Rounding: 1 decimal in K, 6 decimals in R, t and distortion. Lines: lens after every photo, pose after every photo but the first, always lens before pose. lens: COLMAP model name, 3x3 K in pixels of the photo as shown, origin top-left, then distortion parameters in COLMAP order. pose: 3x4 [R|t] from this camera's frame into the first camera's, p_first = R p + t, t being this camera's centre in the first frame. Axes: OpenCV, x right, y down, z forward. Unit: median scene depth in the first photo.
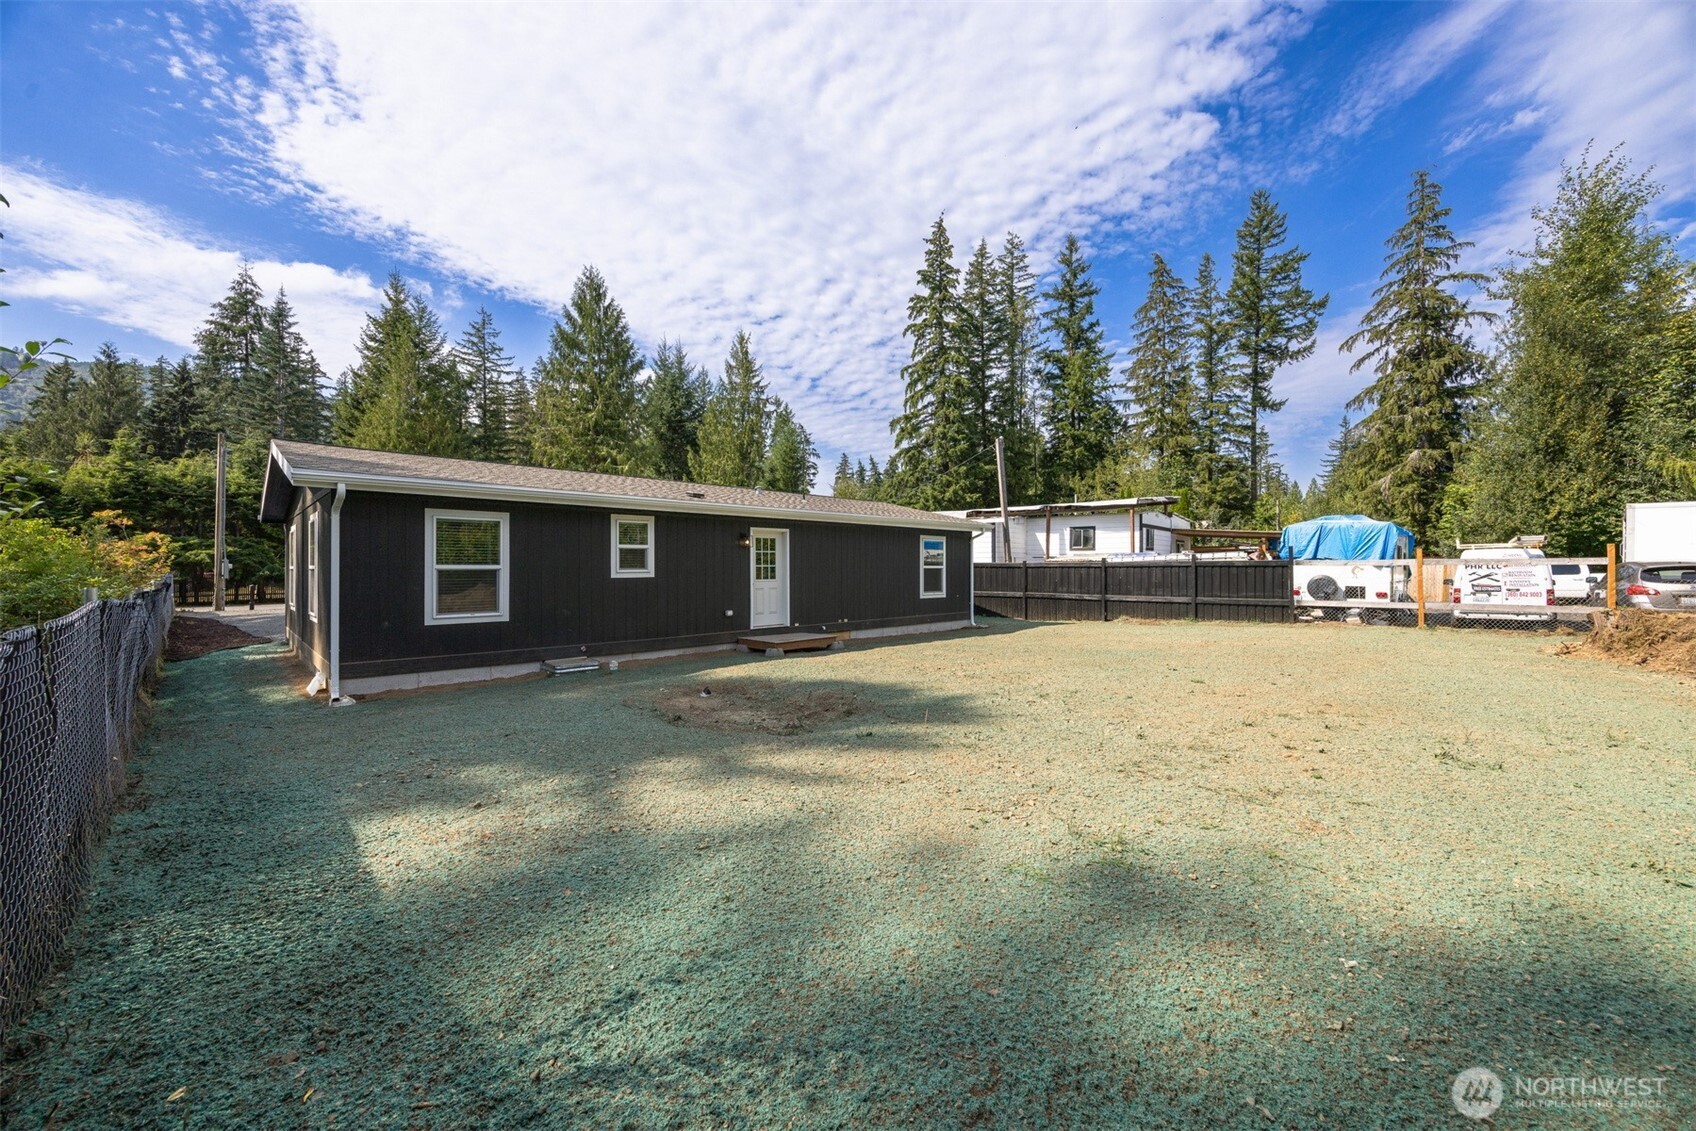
lens RADIAL K [[639.5, 0, 835.7], [0, 639.5, 562.4], [0, 0, 1]] dist [0.000293, -0.000273]
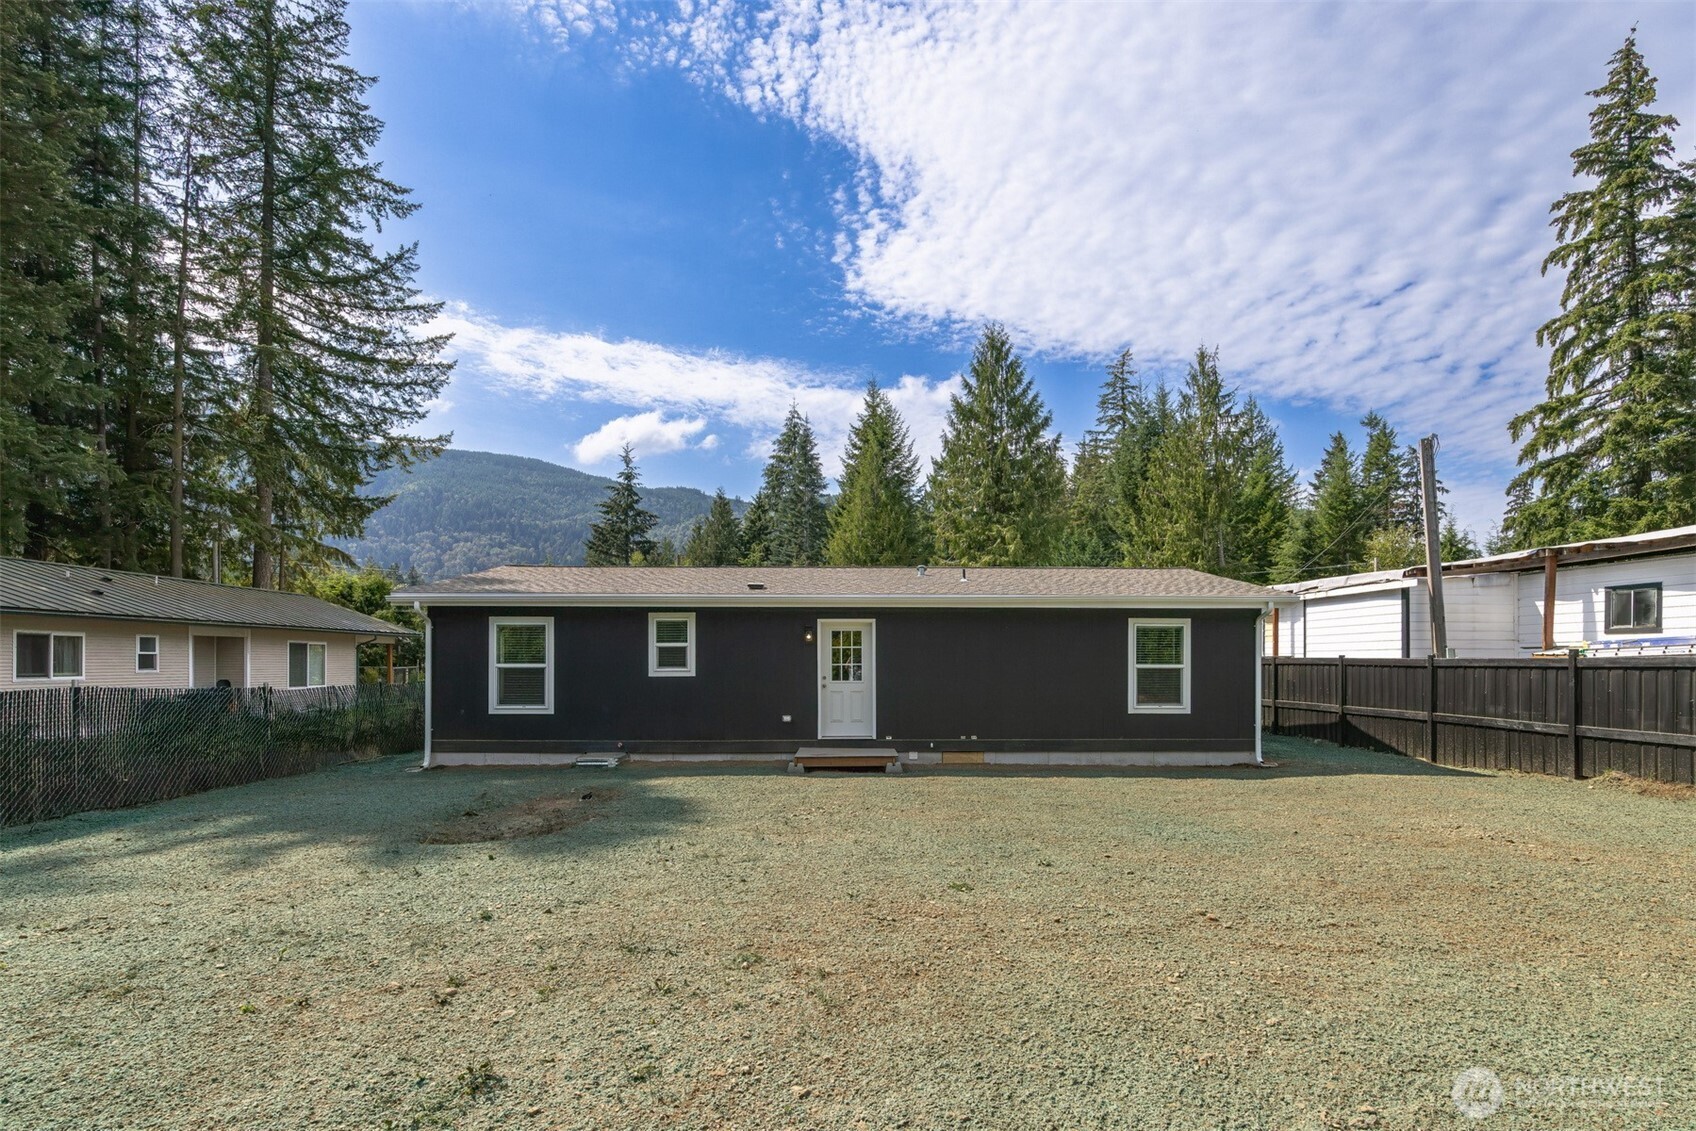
lens RADIAL K [[779.6, 0, 848.4], [0, 779.6, 663.5], [0, 0, 1]] dist [0.003009, 0.001188]
pose [[0.736190, 0.001094, -0.676774, 0.122944], [0.003468, 0.999979, 0.005388, -0.000278], [0.676766, -0.006313, 0.736171, 0.054066]]
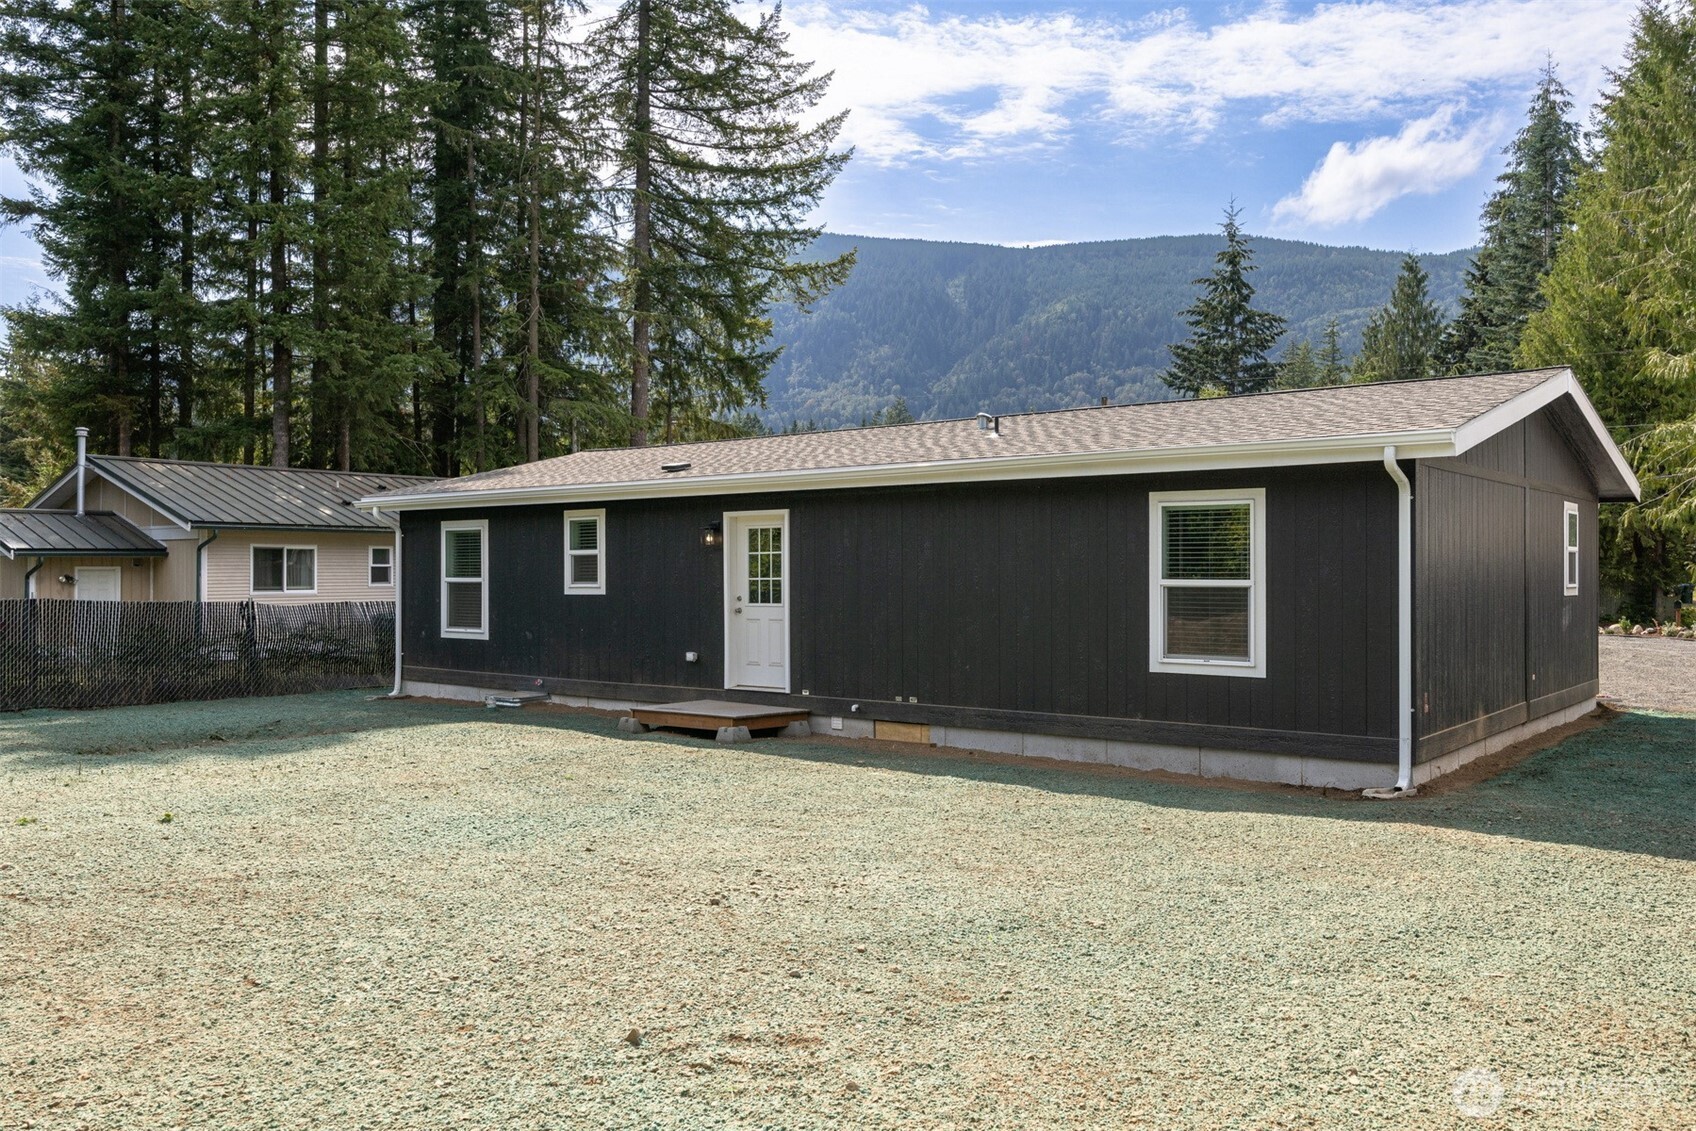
lens RADIAL K [[1345.4, 0, 845.4], [0, 1345.4, 572.2], [0, 0, 1]] dist [-0.013777, 0.003075]
pose [[0.136864, -0.000892, -0.990589, 0.222456], [0.007820, 0.999969, 0.000180, -0.000001], [0.990559, -0.007771, 0.136867, 0.193289]]
